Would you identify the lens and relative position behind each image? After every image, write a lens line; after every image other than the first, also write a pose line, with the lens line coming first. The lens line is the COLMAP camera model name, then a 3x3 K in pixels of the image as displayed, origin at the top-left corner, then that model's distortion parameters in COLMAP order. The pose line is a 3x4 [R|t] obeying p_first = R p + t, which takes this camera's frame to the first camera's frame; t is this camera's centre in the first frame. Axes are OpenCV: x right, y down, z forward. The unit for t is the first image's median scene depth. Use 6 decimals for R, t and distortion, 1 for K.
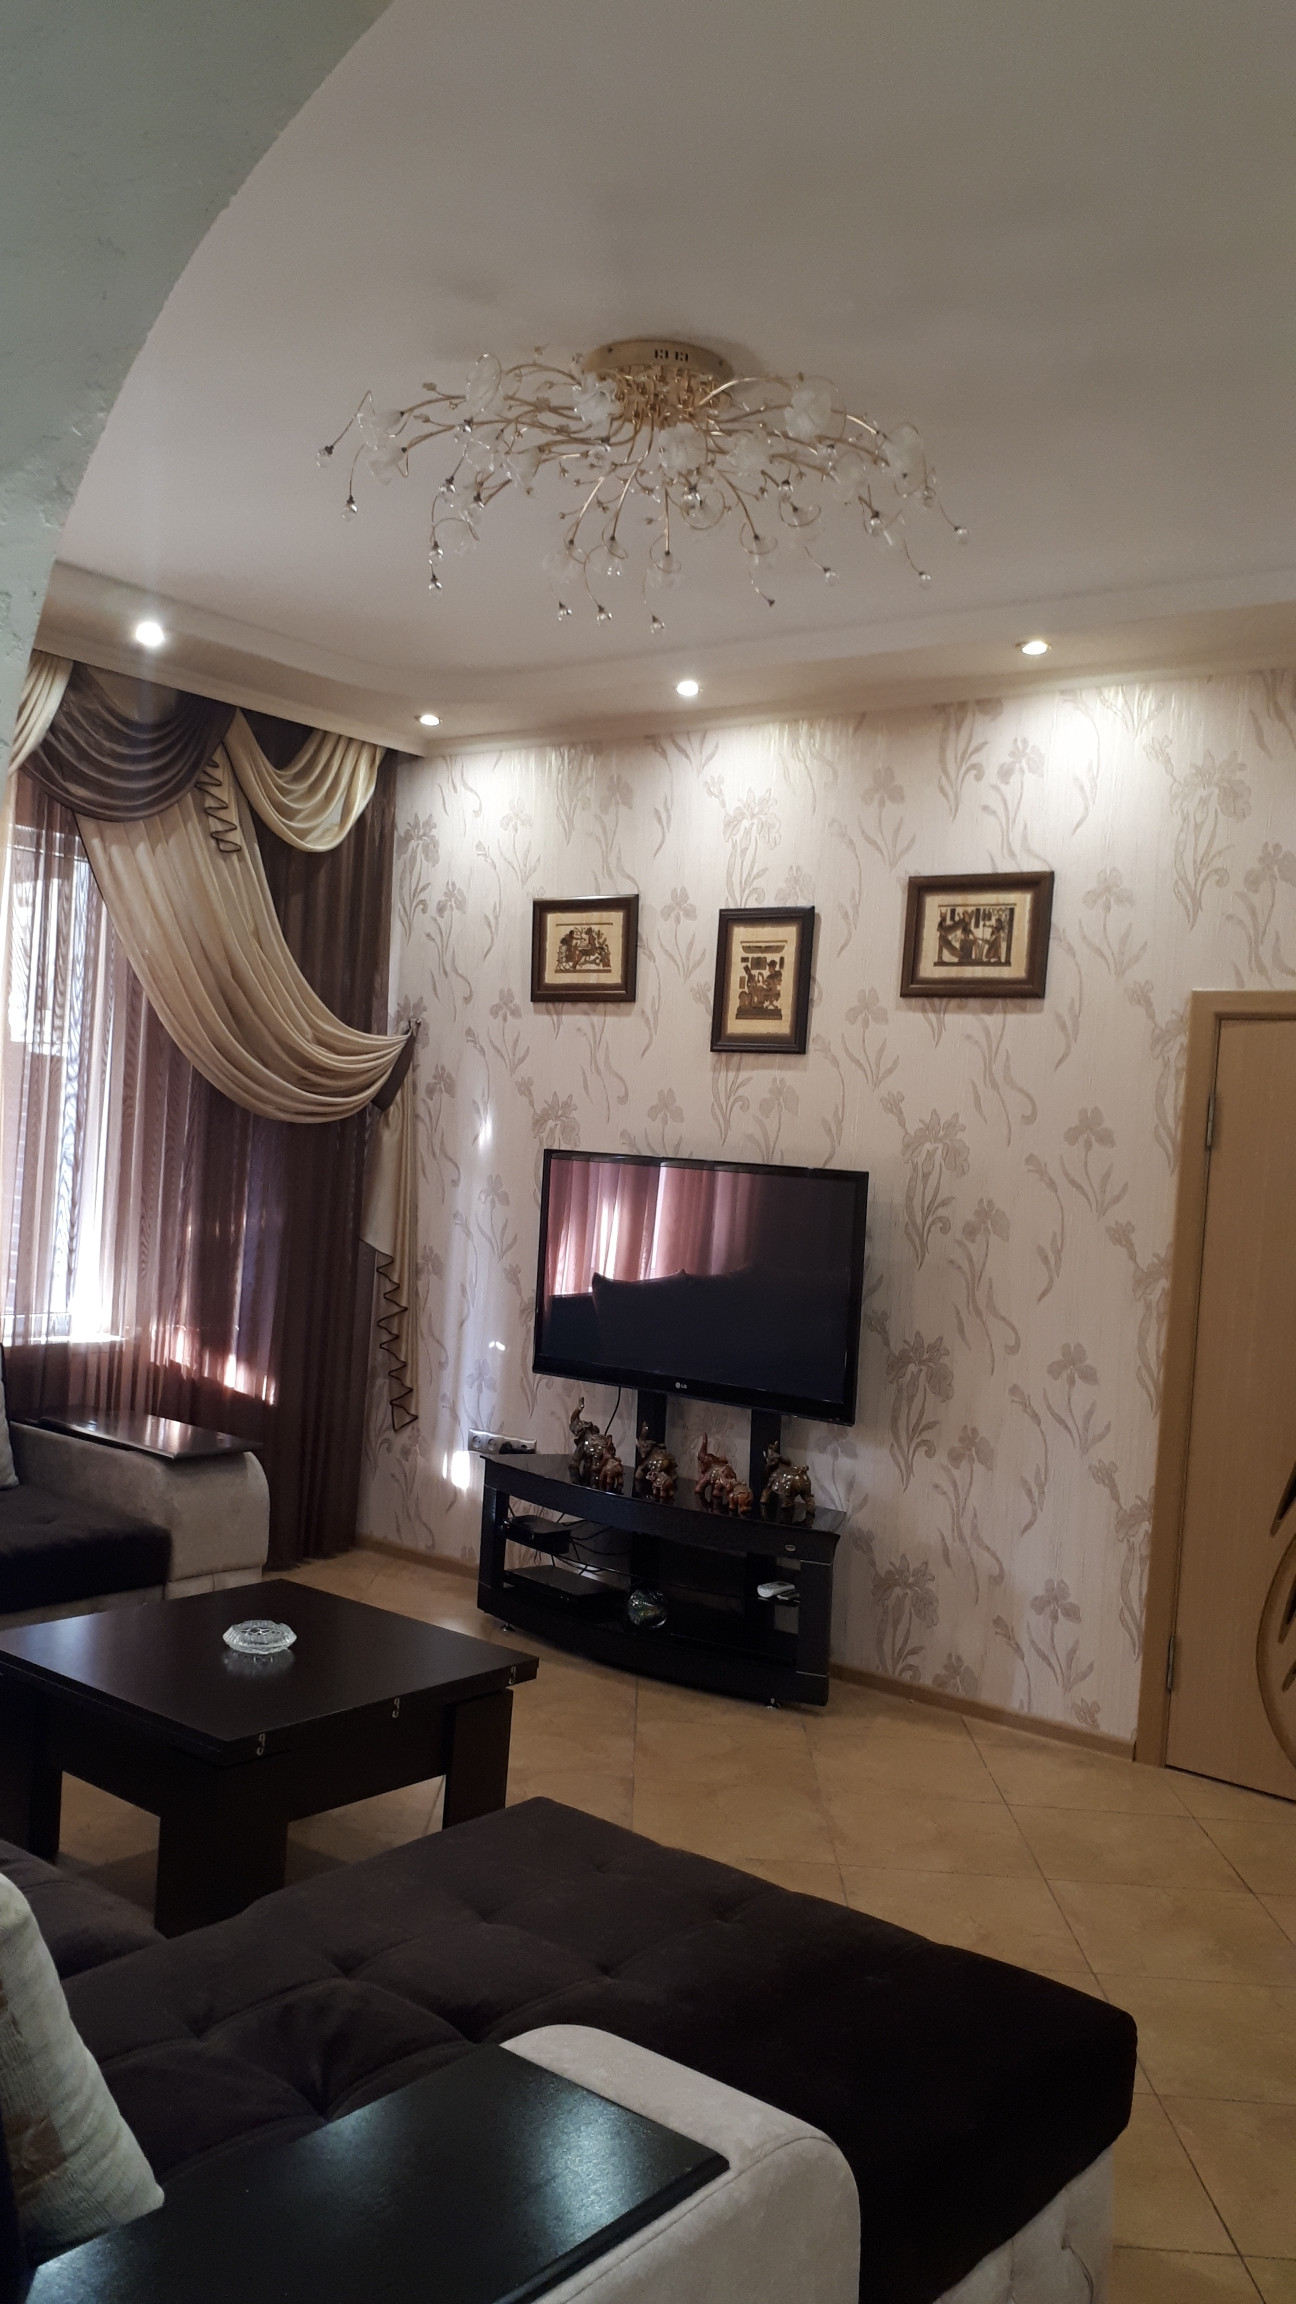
lens RADIAL K [[1839.7, 0, 655.9], [0, 1839.7, 1188.7], [0, 0, 1]] dist [0.072893, -0.107932]
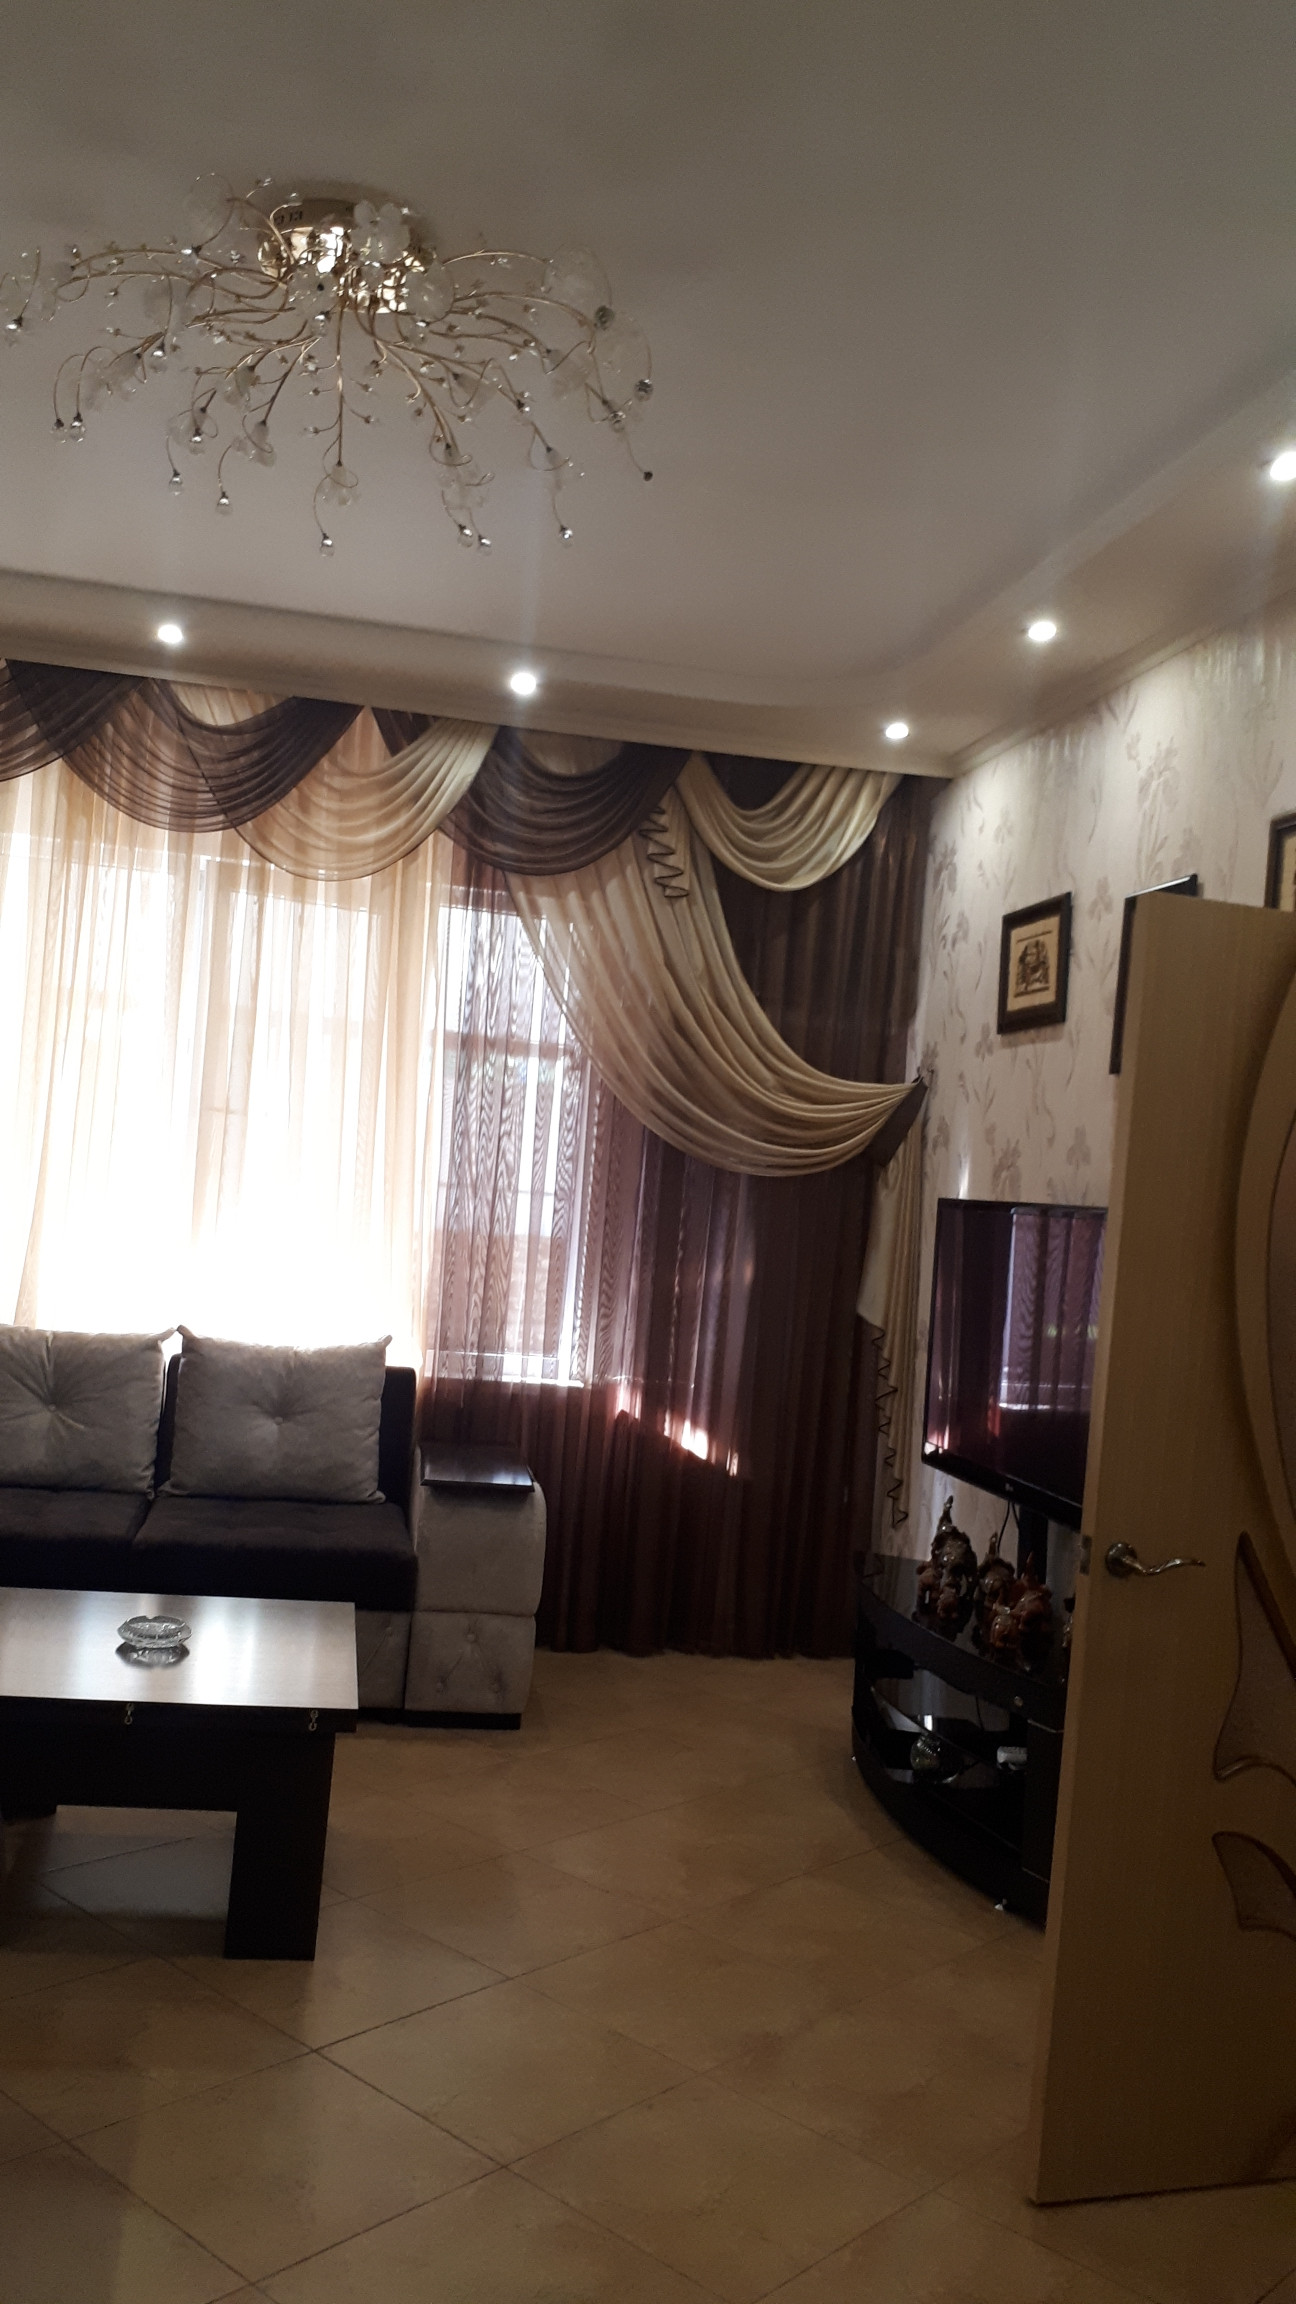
lens RADIAL K [[1839.7, 0, 614.5], [0, 1839.7, 1170.7], [0, 0, 1]] dist [0.072893, -0.107932]
pose [[0.746003, -0.010823, -0.665855, 0.389426], [-0.054157, 0.995570, -0.076859, 0.039617], [0.663737, 0.093398, 0.742112, 0.259231]]
